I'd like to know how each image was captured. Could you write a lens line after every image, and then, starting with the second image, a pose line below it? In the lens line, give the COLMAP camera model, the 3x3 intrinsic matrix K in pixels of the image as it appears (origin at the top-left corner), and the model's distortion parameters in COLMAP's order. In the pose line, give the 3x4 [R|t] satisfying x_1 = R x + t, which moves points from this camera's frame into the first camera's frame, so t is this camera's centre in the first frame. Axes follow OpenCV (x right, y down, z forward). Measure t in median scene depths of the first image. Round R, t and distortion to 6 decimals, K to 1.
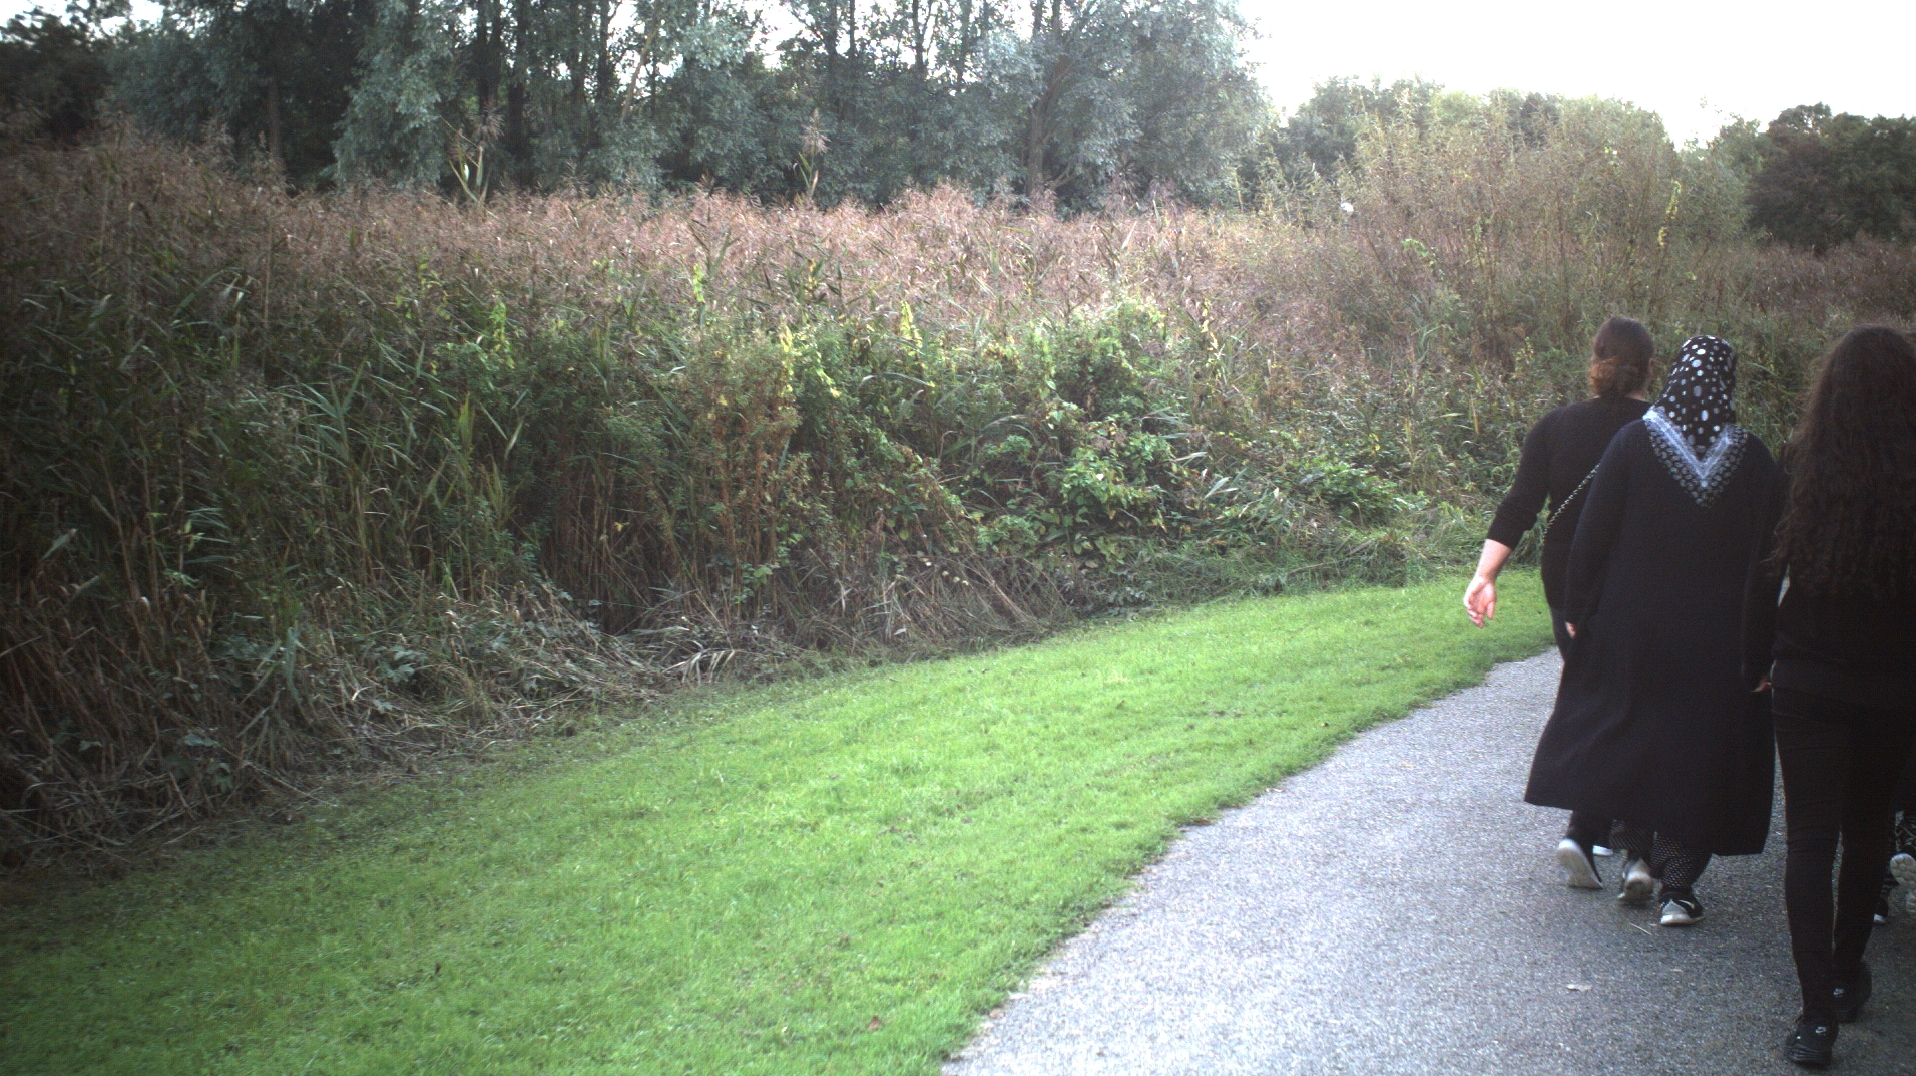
lens RADIAL K [[3336.4, 0, 957.1], [0, 3336.4, 538.4], [0, 0, 1]] dist [-0.262166, 0.000000]
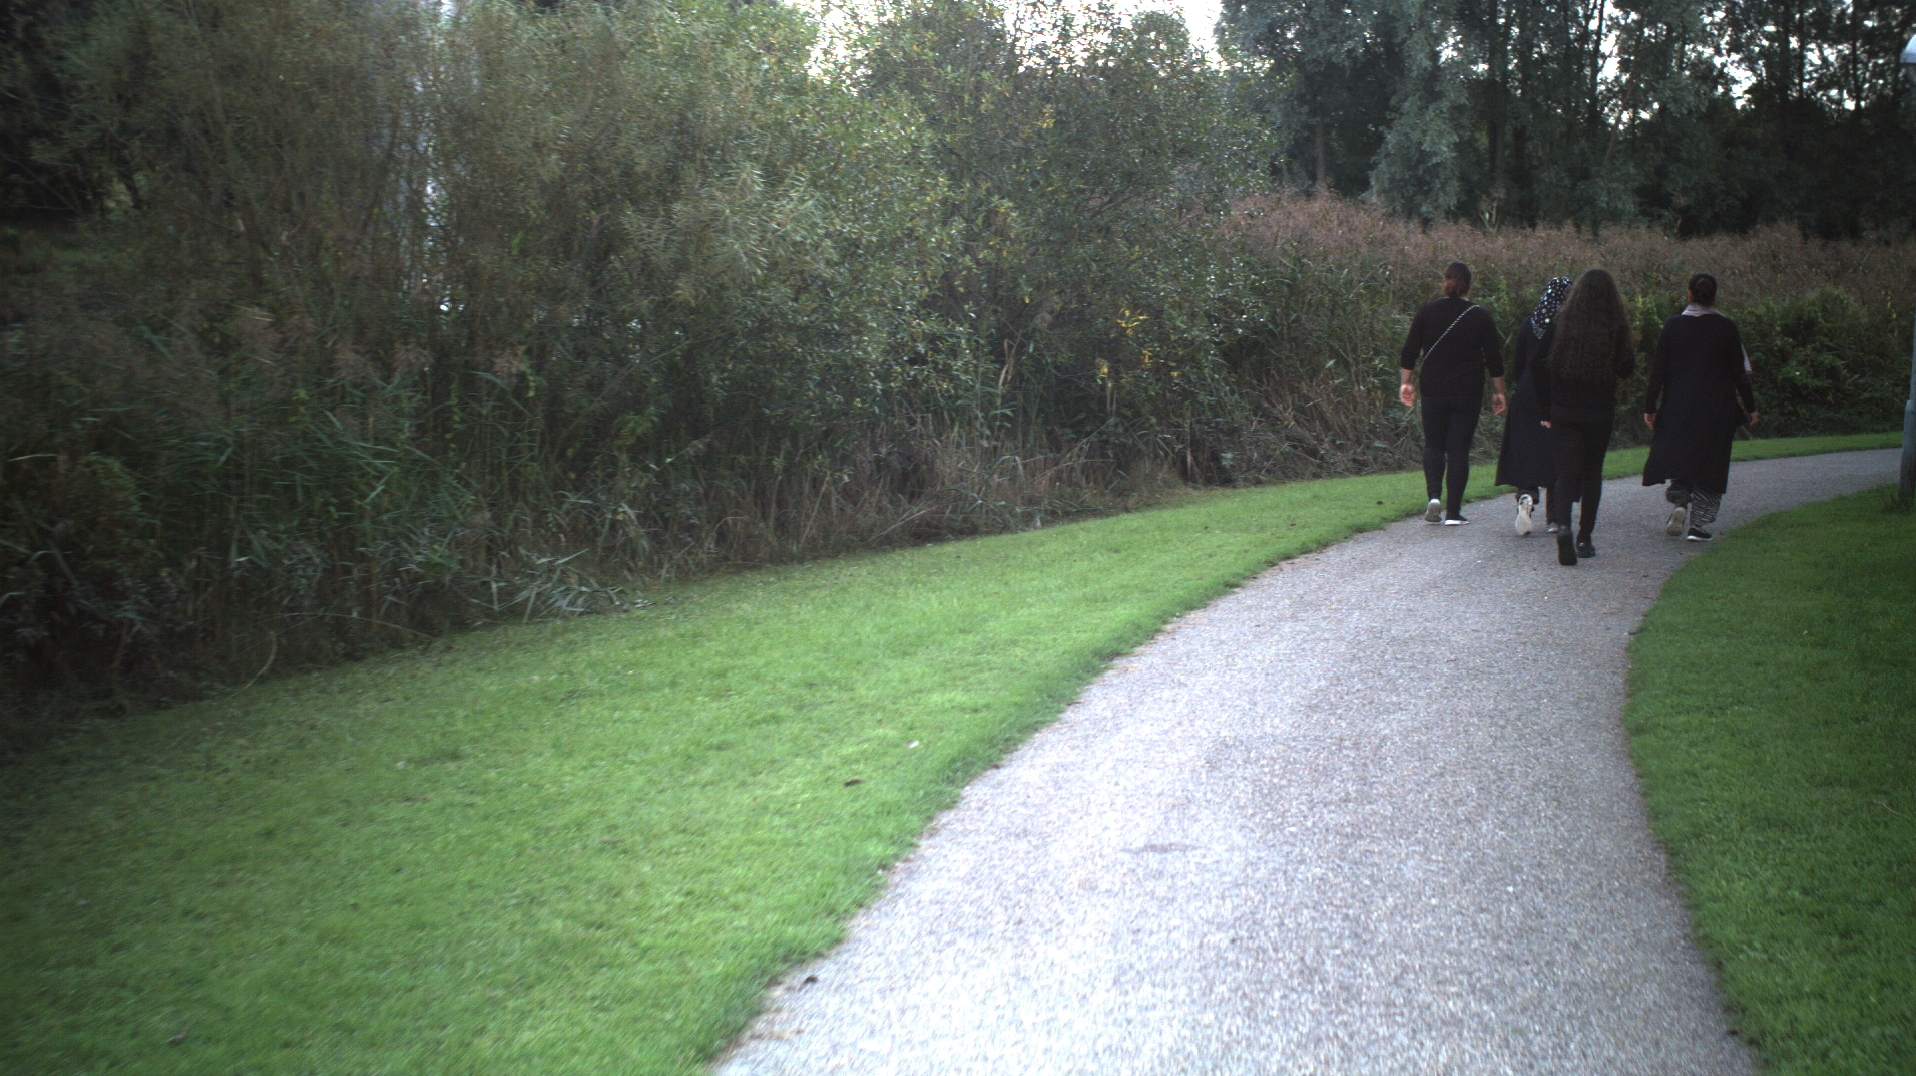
lens RADIAL K [[3336.4, 0, 946.4], [0, 3336.4, 522.6], [0, 0, 1]] dist [-0.262166, 0.000000]
pose [[0.954262, 0.027539, -0.297701, 0.111218], [-0.030323, 0.999529, -0.004735, 0.074610], [0.297431, 0.013545, 0.954647, -0.801779]]
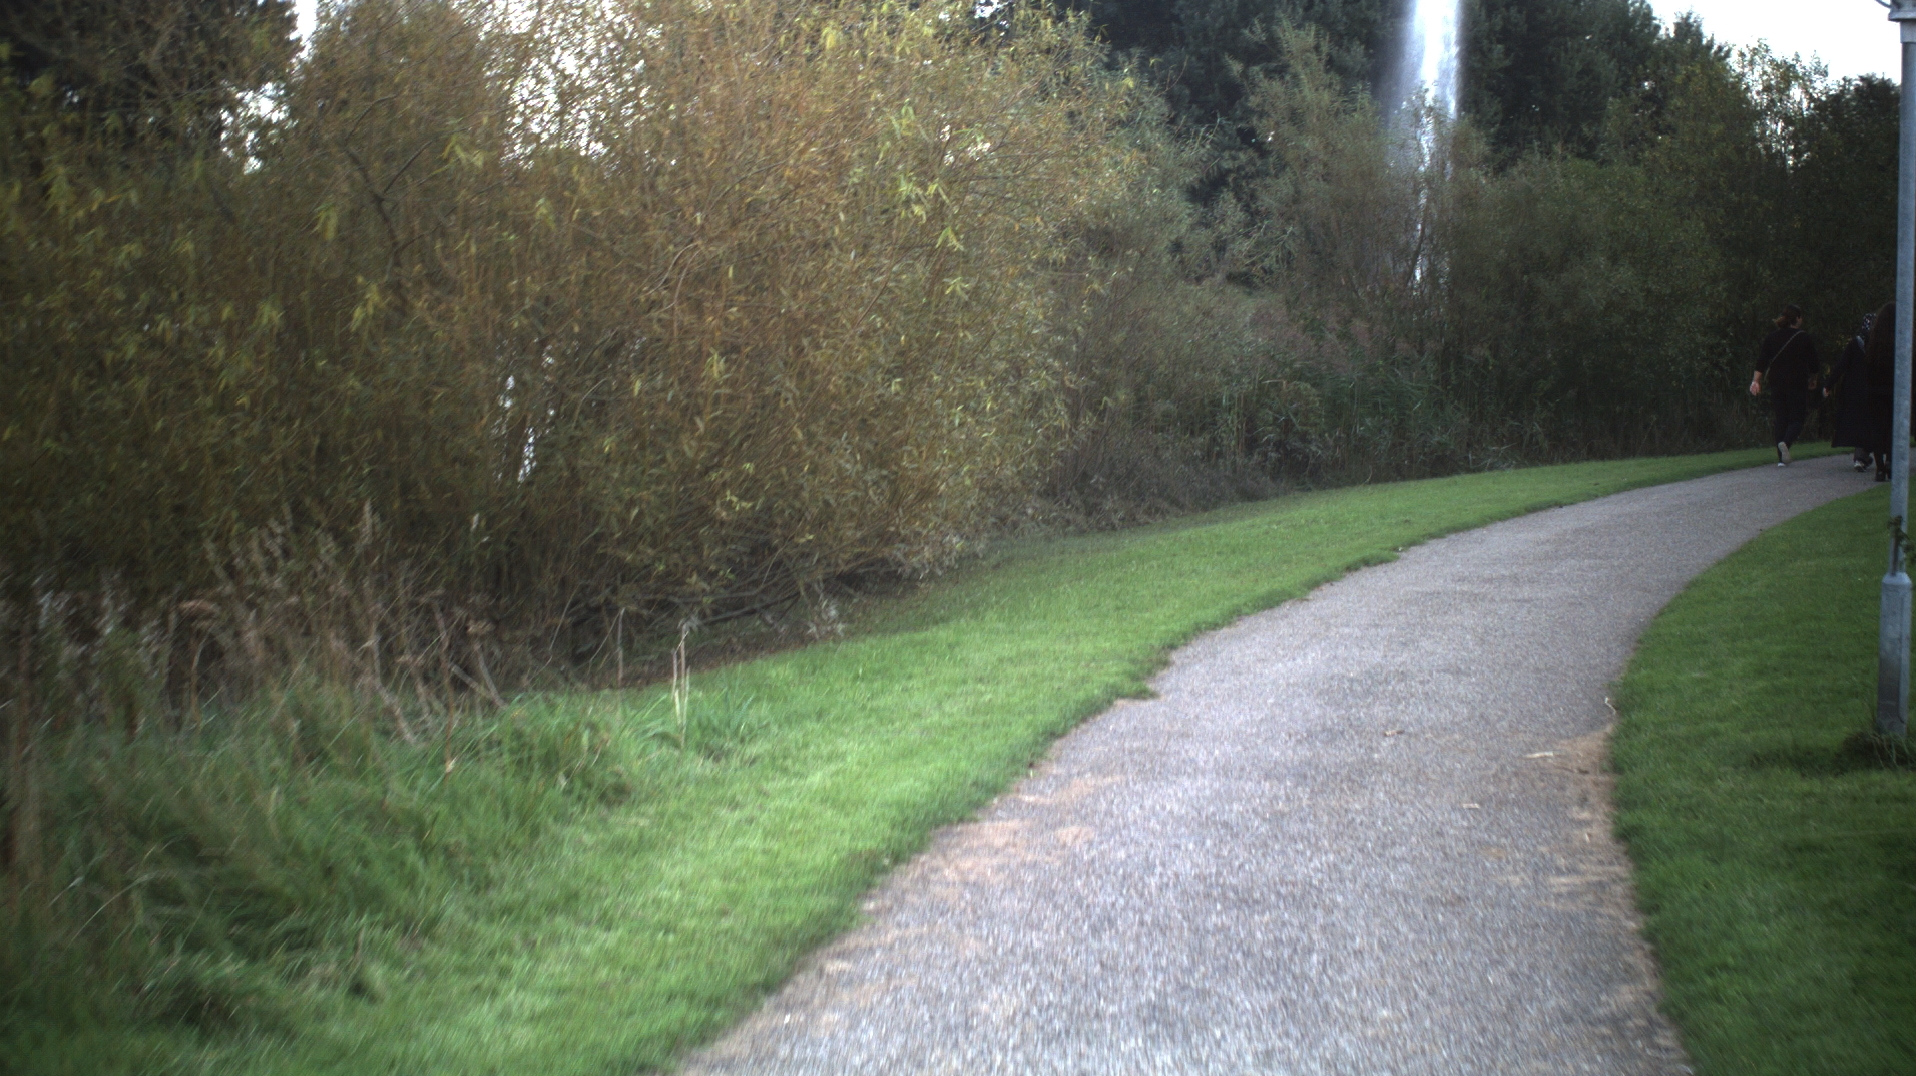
lens RADIAL K [[3336.4, 0, 945.9], [0, 3336.4, 548.1], [0, 0, 1]] dist [-0.262166, 0.000000]
pose [[0.827941, 0.045346, -0.558979, 0.460857], [-0.053976, 0.998542, 0.001057, 0.143335], [0.558212, 0.029296, 0.829181, -1.547068]]
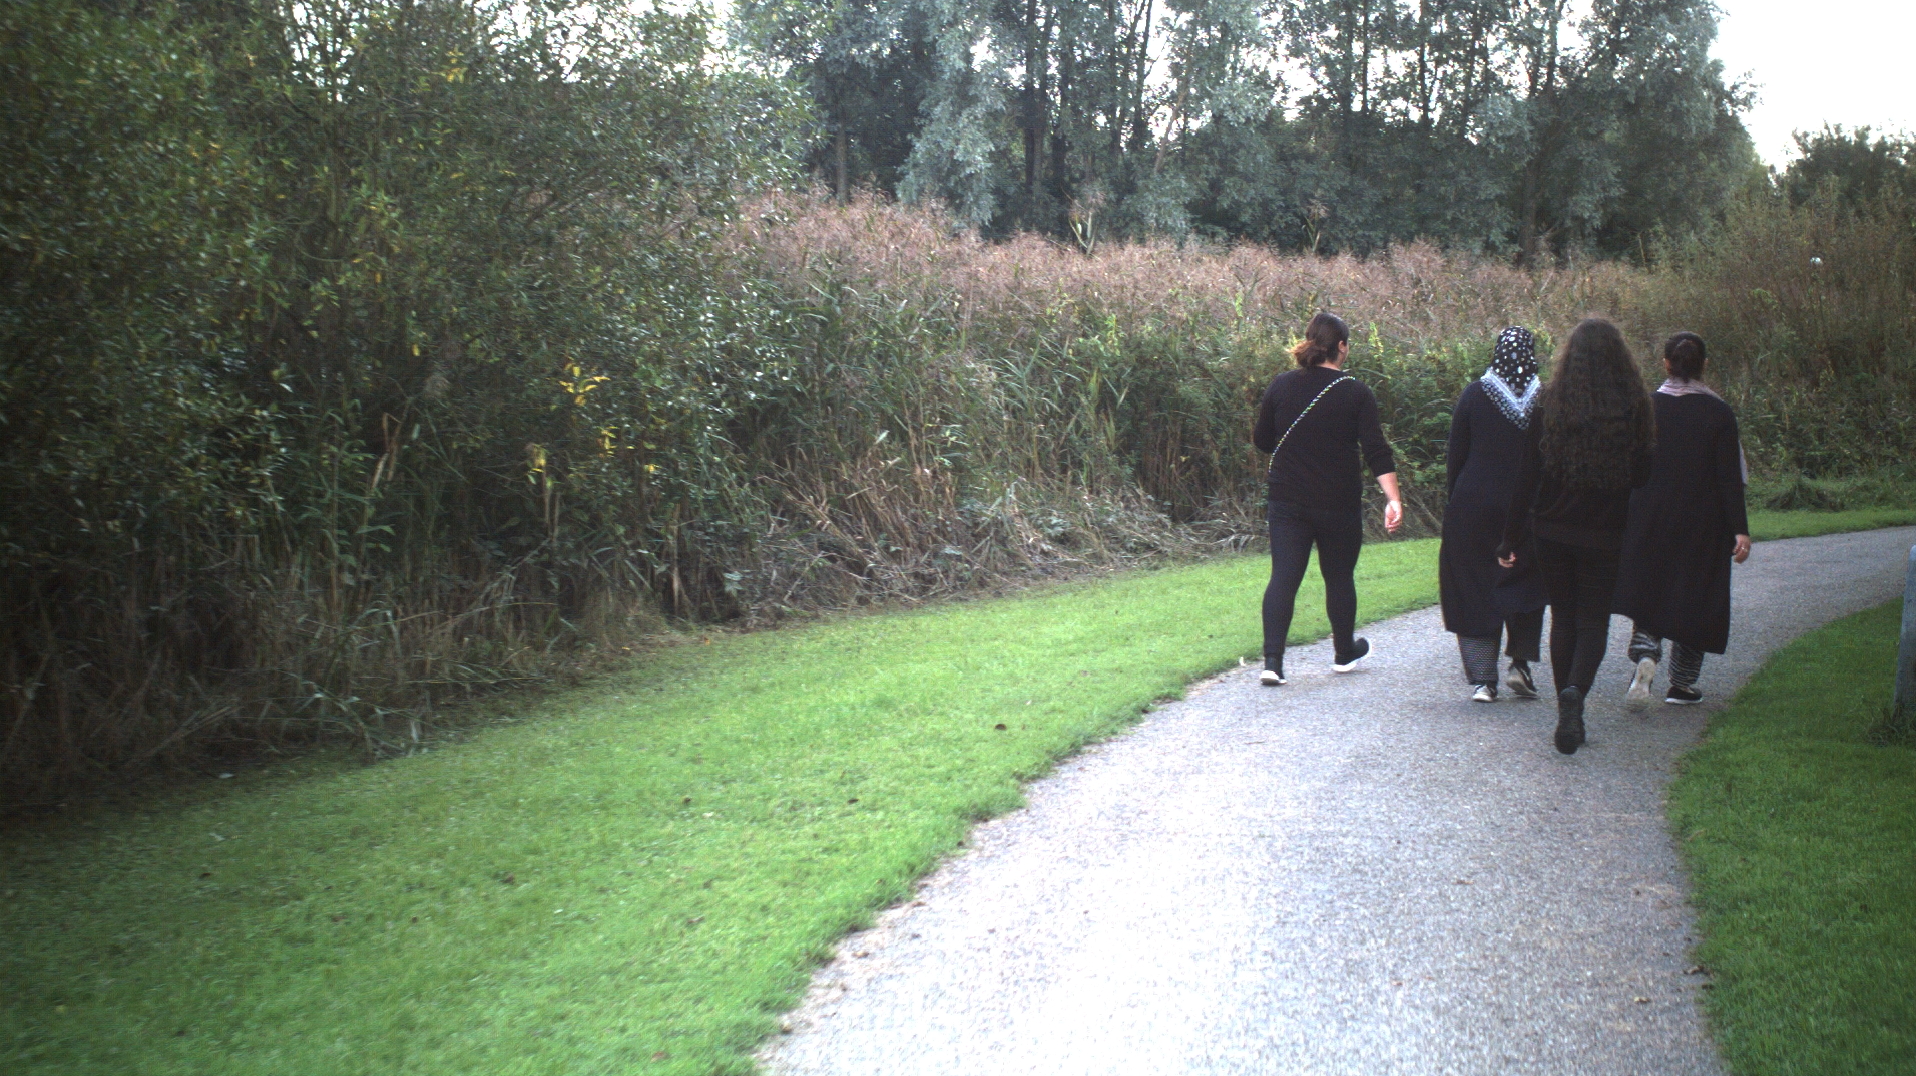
lens RADIAL K [[3336.4, 0, 958.7], [0, 3336.4, 548.5], [0, 0, 1]] dist [-0.262166, 0.000000]
pose [[0.987993, 0.028272, -0.151889, 0.024107], [-0.029597, 0.999541, -0.006470, 0.037079], [0.151637, 0.010888, 0.988376, -0.405976]]
